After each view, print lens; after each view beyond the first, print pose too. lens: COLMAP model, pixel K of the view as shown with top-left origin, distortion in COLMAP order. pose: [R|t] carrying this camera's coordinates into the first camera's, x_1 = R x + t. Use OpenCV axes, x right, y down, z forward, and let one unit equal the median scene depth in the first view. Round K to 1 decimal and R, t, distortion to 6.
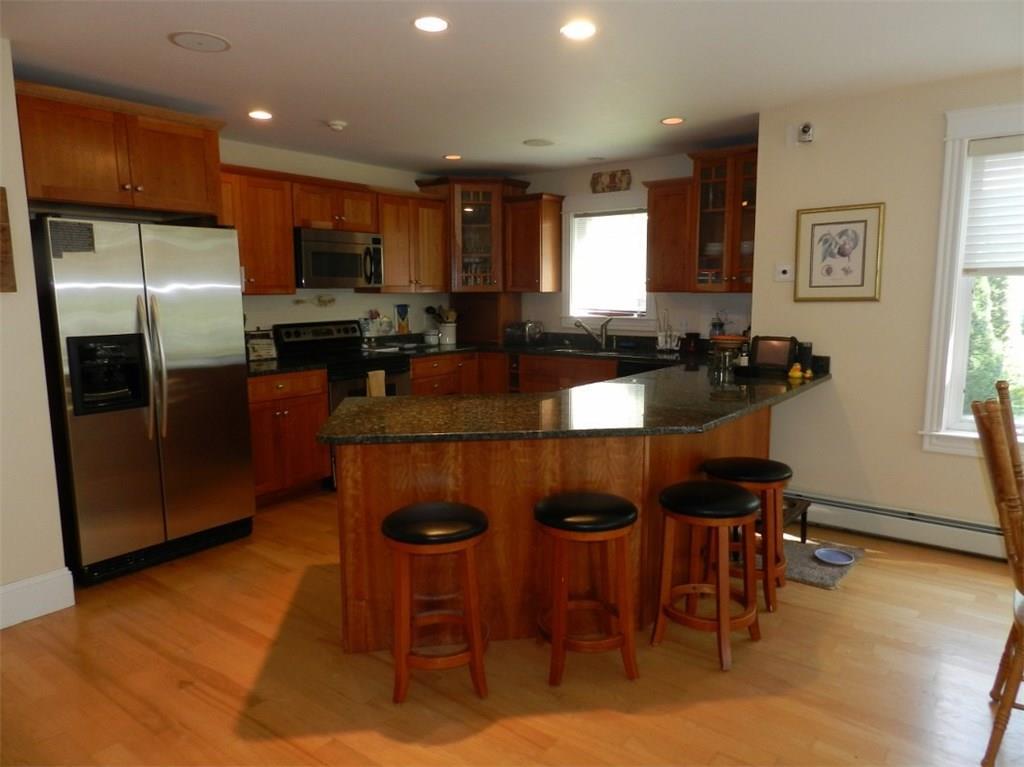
lens RADIAL K [[691.6, 0, 509.6], [0, 691.6, 386.7], [0, 0, 1]] dist [0.012824, -0.008935]
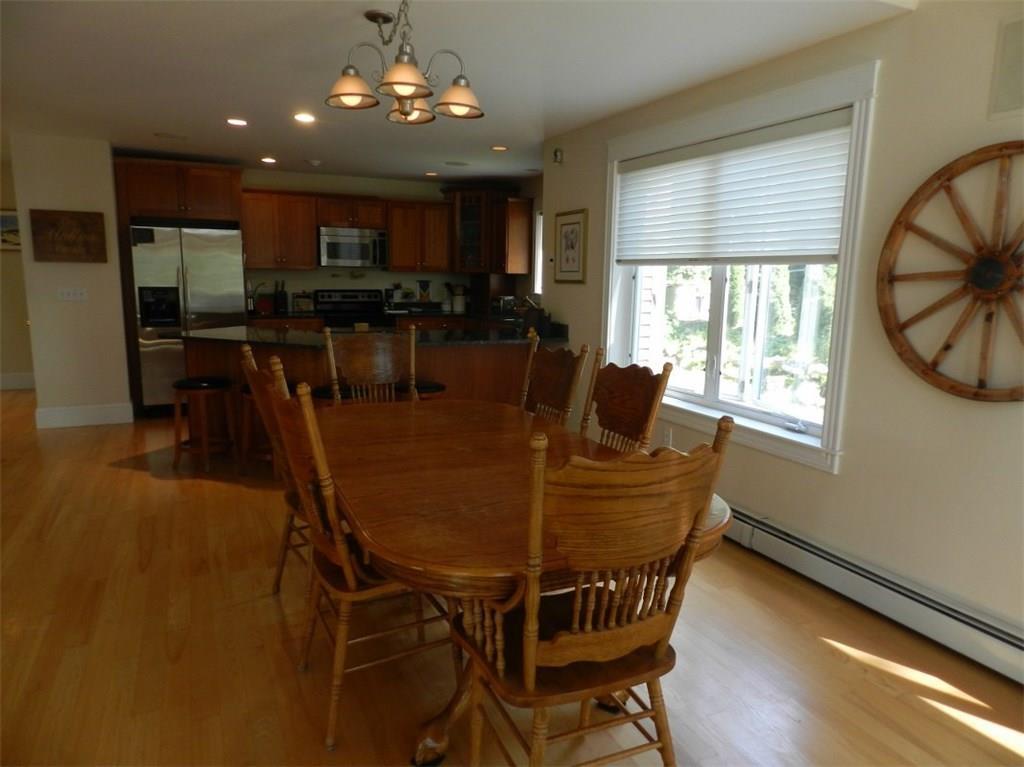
lens RADIAL K [[691.6, 0, 515.3], [0, 691.6, 386.9], [0, 0, 1]] dist [0.012824, -0.008935]
pose [[0.891307, 0.097215, -0.442855, 0.957711], [-0.087881, 0.995262, 0.041607, 0.028397], [0.444801, 0.001834, 0.895627, -0.226037]]
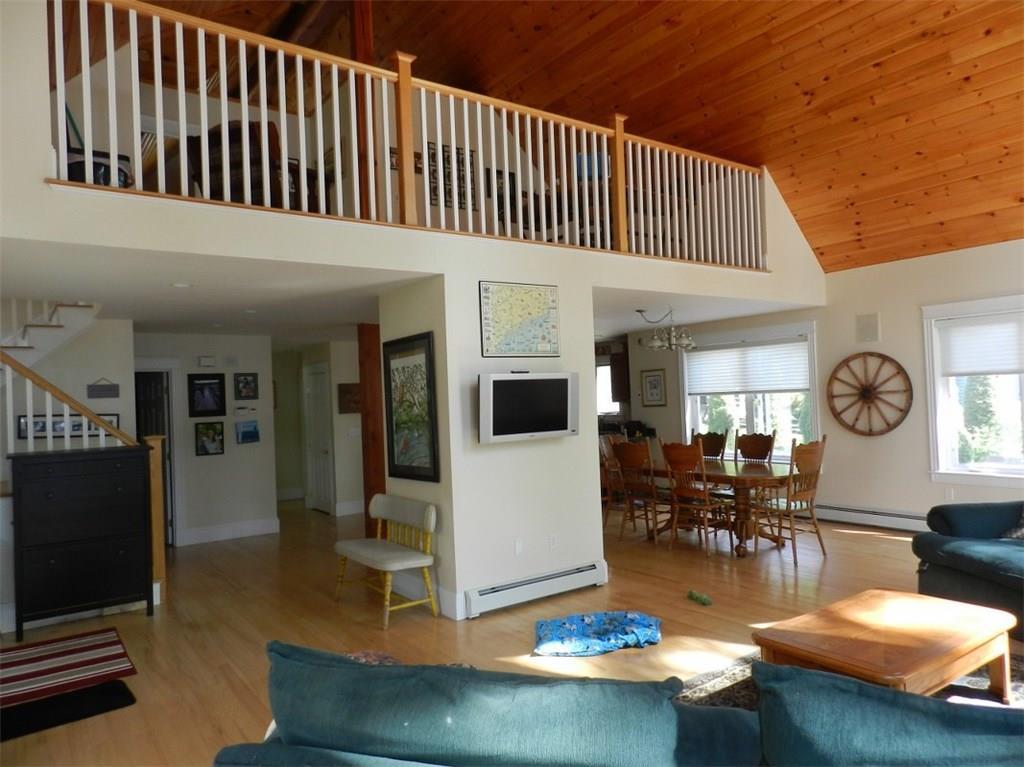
lens RADIAL K [[691.6, 0, 513.9], [0, 691.6, 378.7], [0, 0, 1]] dist [0.012824, -0.008935]
pose [[0.958224, -0.040089, -0.283196, 0.676919], [-0.005667, 0.987273, -0.158934, 0.175956], [0.285964, 0.153899, 0.945801, -1.502385]]
